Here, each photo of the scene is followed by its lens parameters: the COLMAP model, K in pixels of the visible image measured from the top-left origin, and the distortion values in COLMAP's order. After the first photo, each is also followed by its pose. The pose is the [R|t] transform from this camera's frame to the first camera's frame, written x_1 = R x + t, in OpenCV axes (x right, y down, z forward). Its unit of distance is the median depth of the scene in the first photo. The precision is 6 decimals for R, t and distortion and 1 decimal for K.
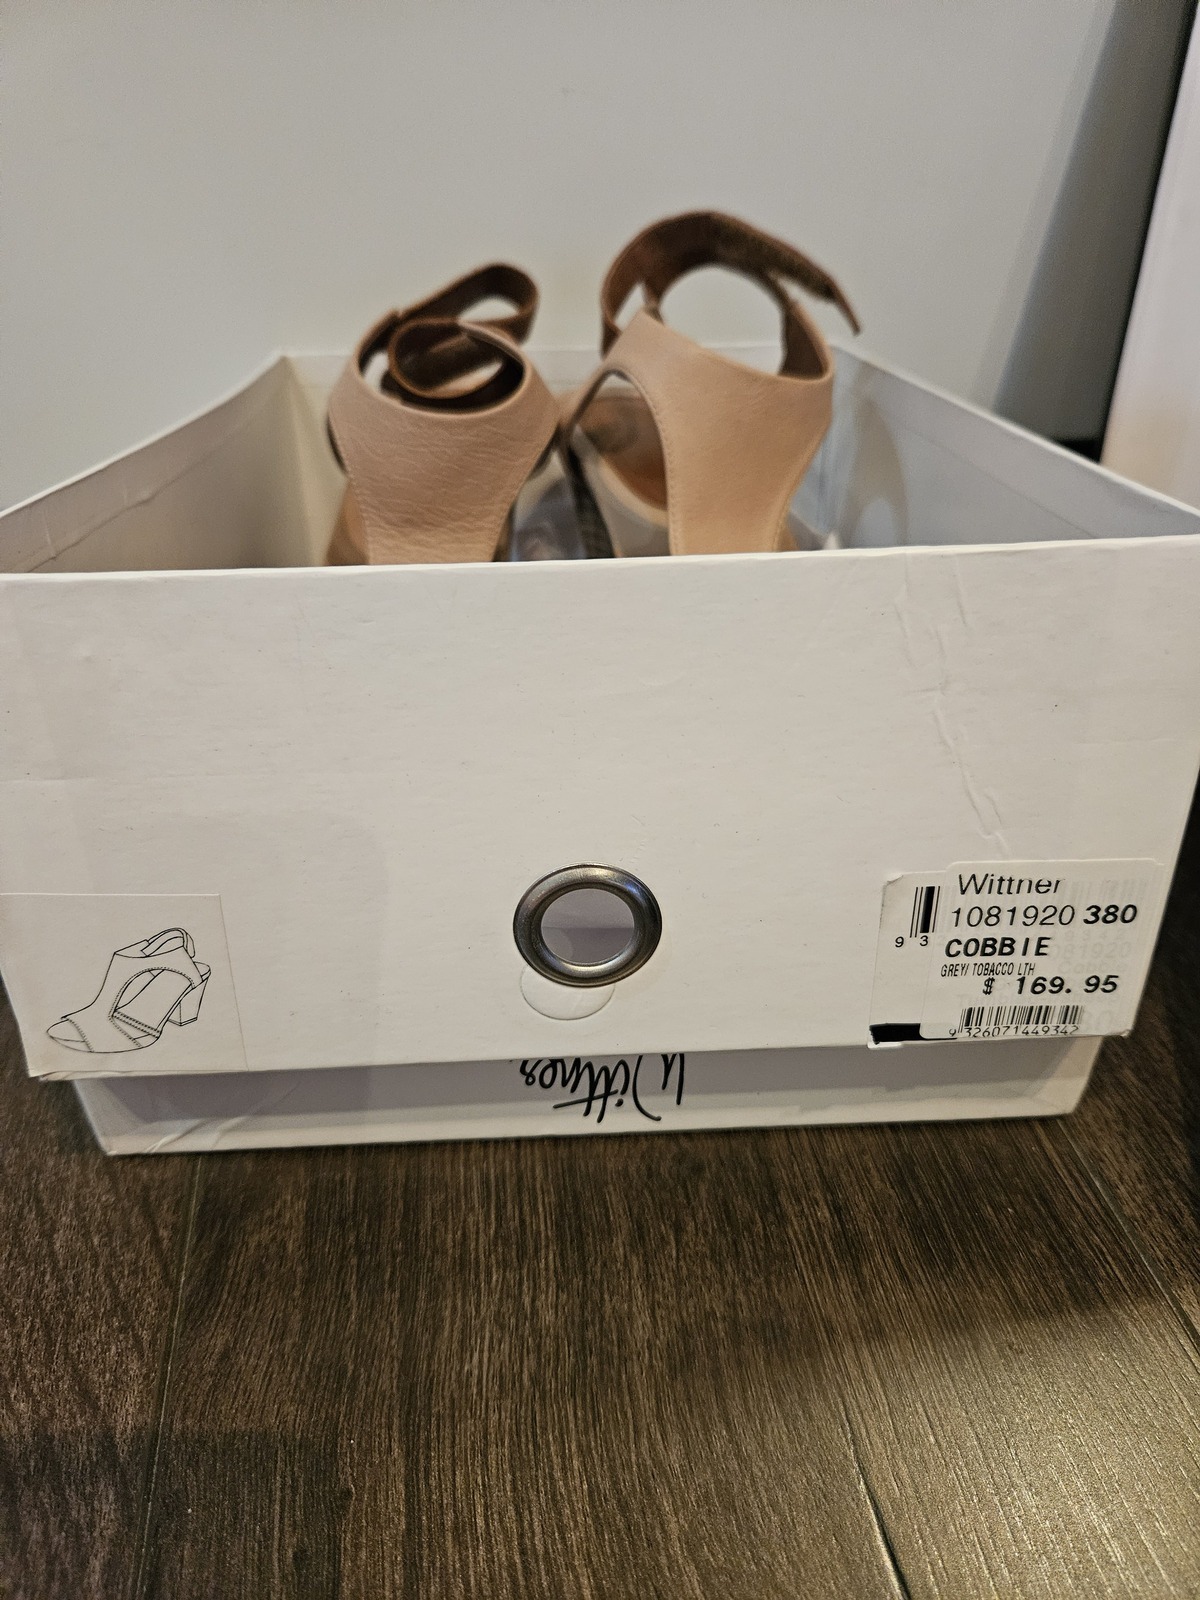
lens RADIAL K [[1119.3, 0, 600.0], [0, 1119.3, 800.0], [0, 0, 1]] dist [-0.001797, -0.002580]
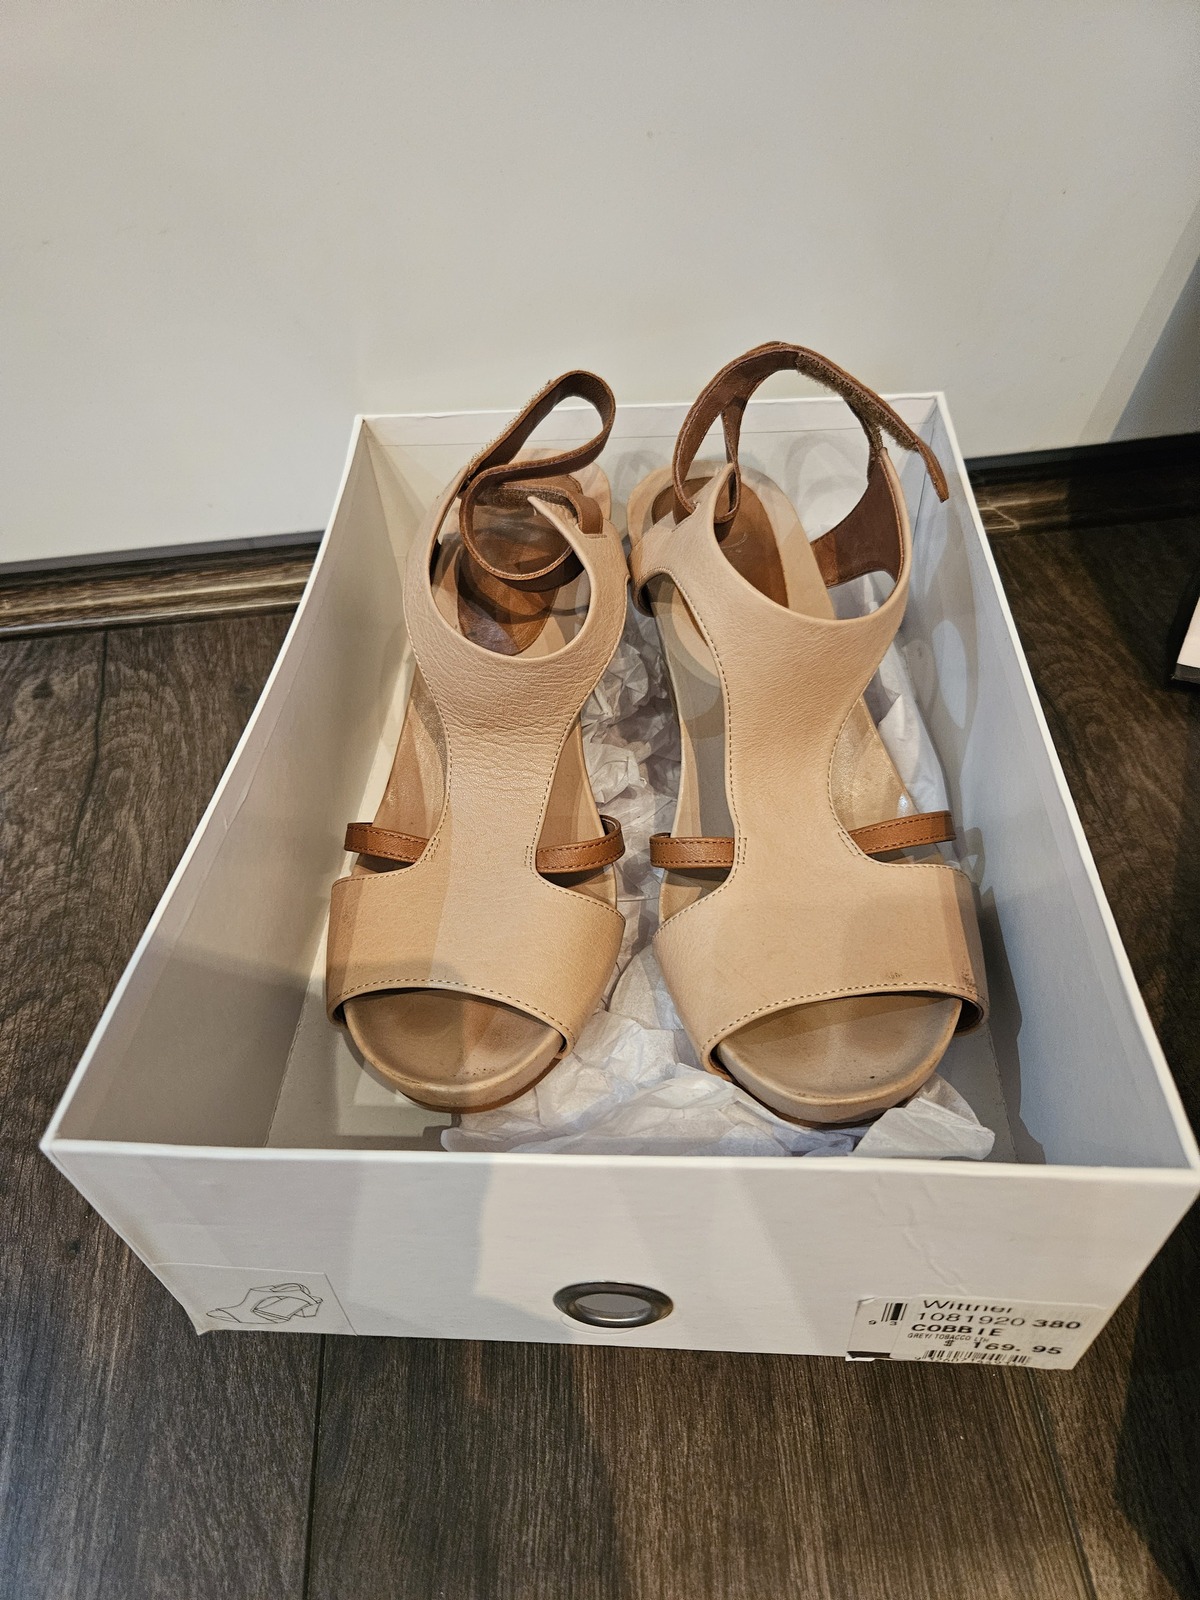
lens RADIAL K [[1098.6, 0, 579.7], [0, 1098.6, 801.3], [0, 0, 1]] dist [0.001824, -0.005020]
pose [[0.992342, 0.038805, -0.117263, 0.067550], [-0.002187, 0.954738, 0.297439, -0.719984], [0.123497, -0.294905, 0.947512, 0.003613]]
